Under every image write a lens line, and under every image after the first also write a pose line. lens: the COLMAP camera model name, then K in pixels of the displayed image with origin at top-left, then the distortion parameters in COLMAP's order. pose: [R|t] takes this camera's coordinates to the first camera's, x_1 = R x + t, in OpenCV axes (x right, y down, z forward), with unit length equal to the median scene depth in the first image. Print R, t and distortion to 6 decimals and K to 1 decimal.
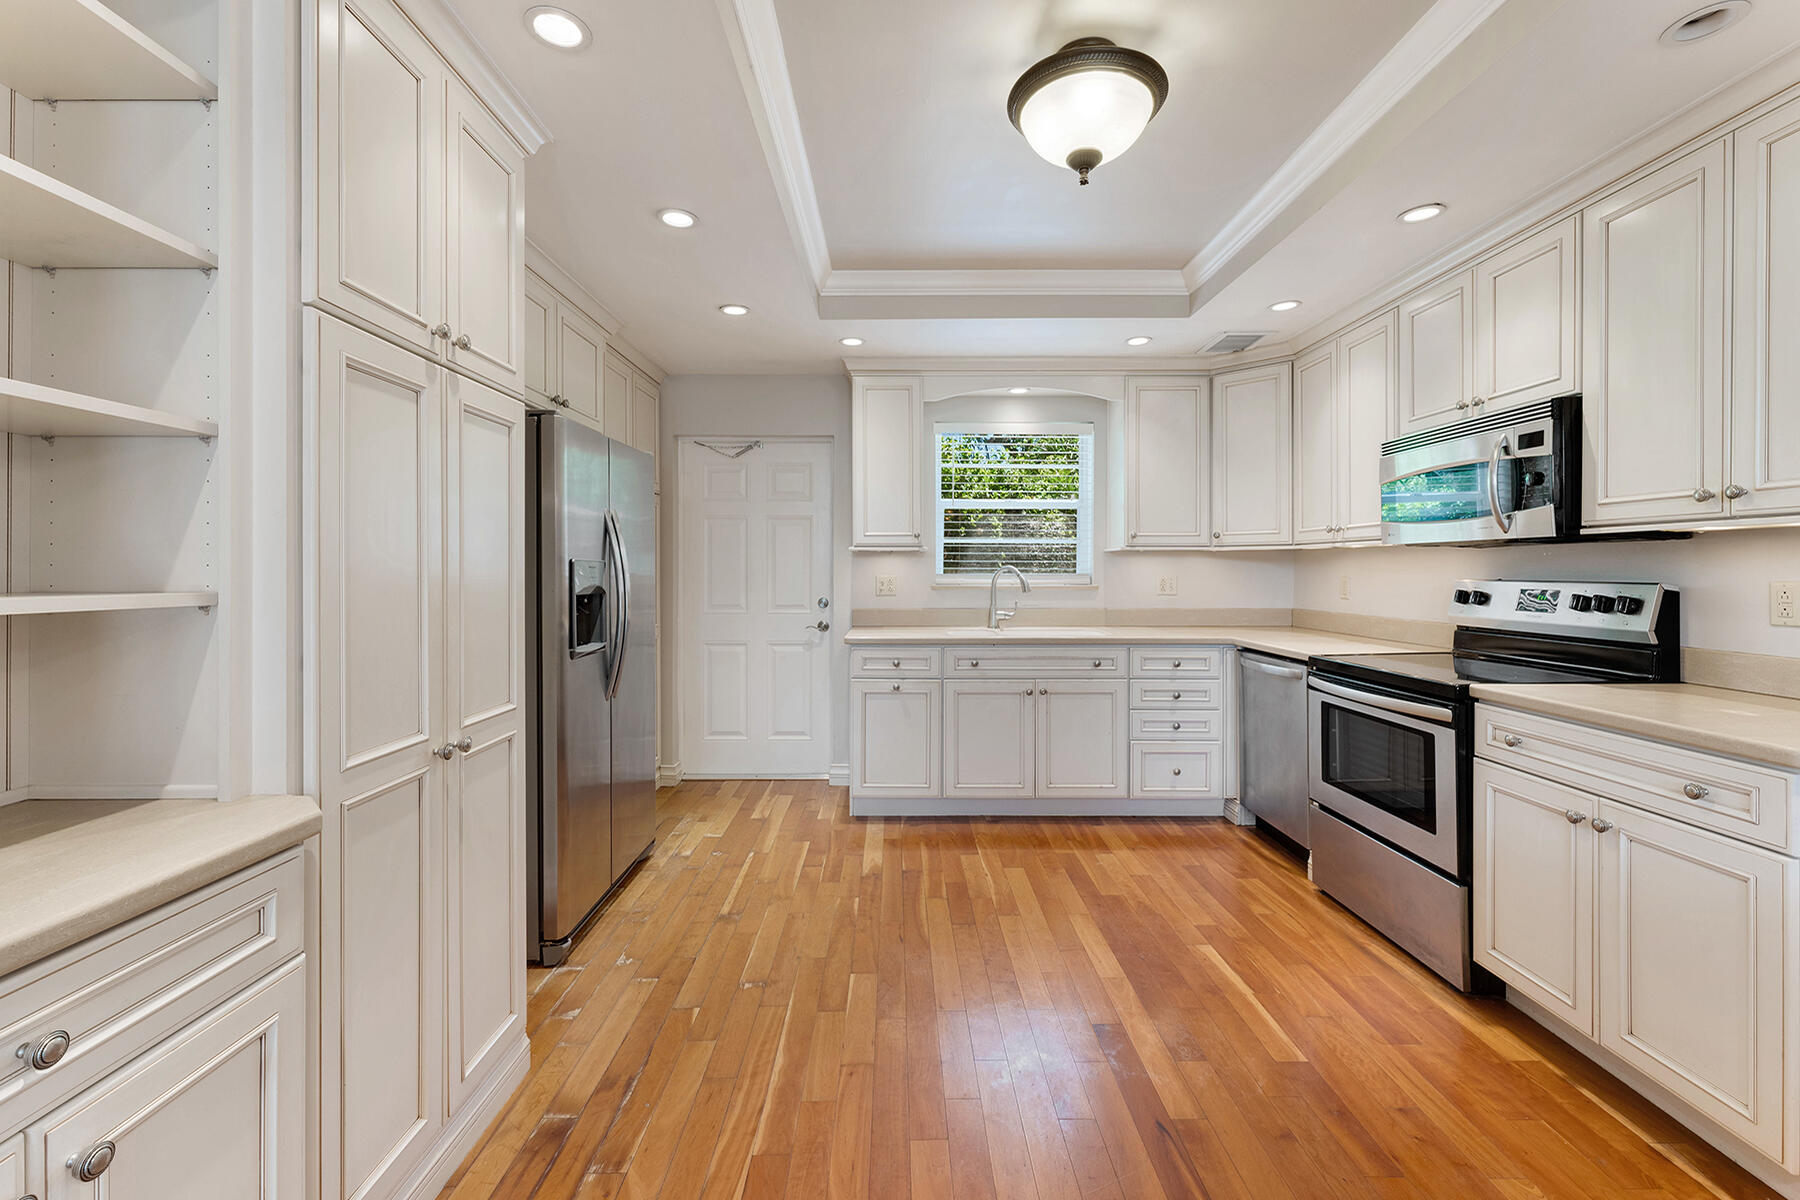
lens RADIAL K [[738.8, 0, 895.2], [0, 738.8, 569.8], [0, 0, 1]] dist [-0.000429, 0.000143]
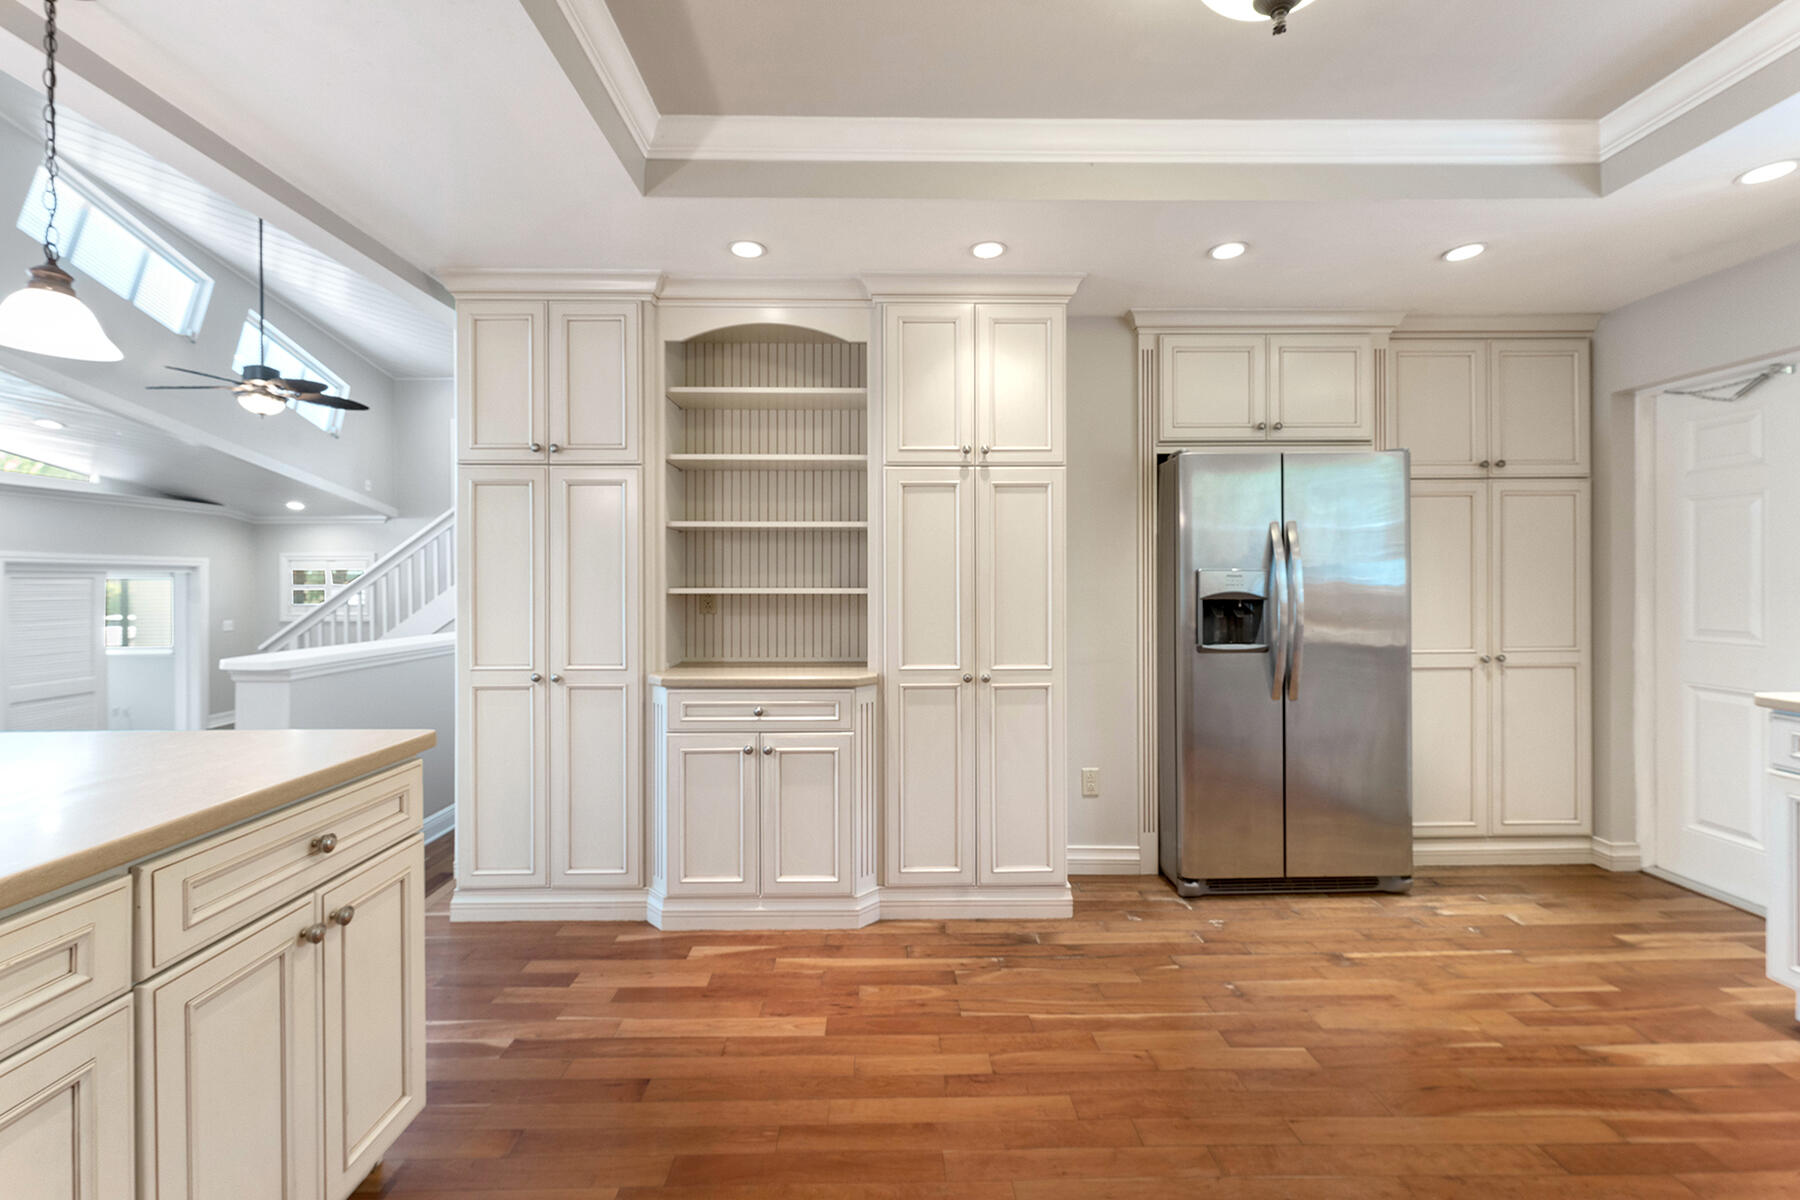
lens RADIAL K [[738.8, 0, 895.2], [0, 738.8, 569.8], [0, 0, 1]] dist [-0.000429, 0.000143]
pose [[0.012772, -0.012149, -0.999845, 0.641388], [0.003229, 0.999921, -0.012109, -0.000307], [0.999913, -0.003074, 0.012810, 0.413804]]
